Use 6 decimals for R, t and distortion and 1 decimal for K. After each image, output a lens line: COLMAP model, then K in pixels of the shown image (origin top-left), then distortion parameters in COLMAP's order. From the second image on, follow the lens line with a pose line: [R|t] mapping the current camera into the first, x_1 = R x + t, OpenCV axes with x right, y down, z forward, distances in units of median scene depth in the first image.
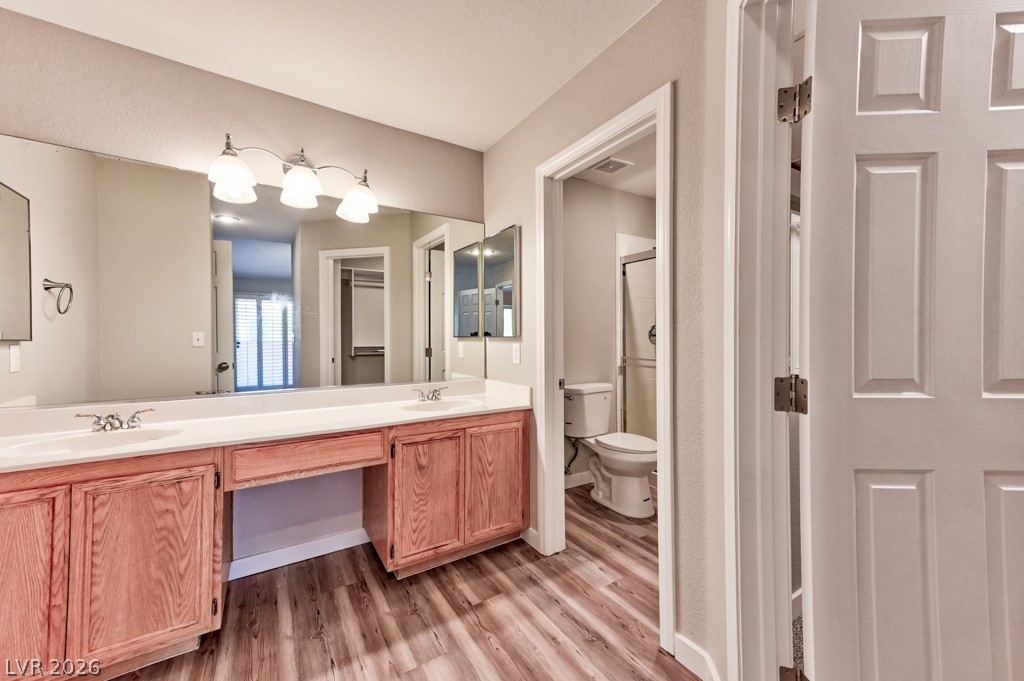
lens RADIAL K [[395.9, 0, 515.7], [0, 395.9, 340.6], [0, 0, 1]] dist [0.022479, 0.000235]
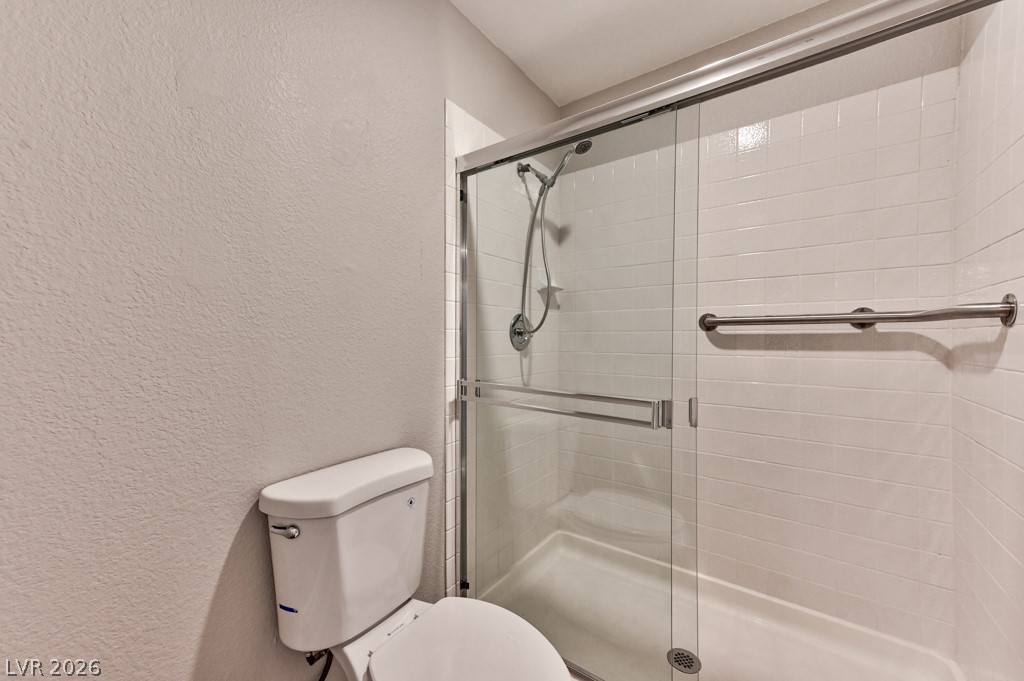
lens RADIAL K [[395.9, 0, 515.7], [0, 395.9, 340.6], [0, 0, 1]] dist [0.022479, 0.000235]
pose [[0.921927, 0.006822, 0.387304, 0.153981], [-0.005597, 0.999975, -0.004289, -0.001864], [-0.387324, 0.001787, 0.921942, 0.561336]]
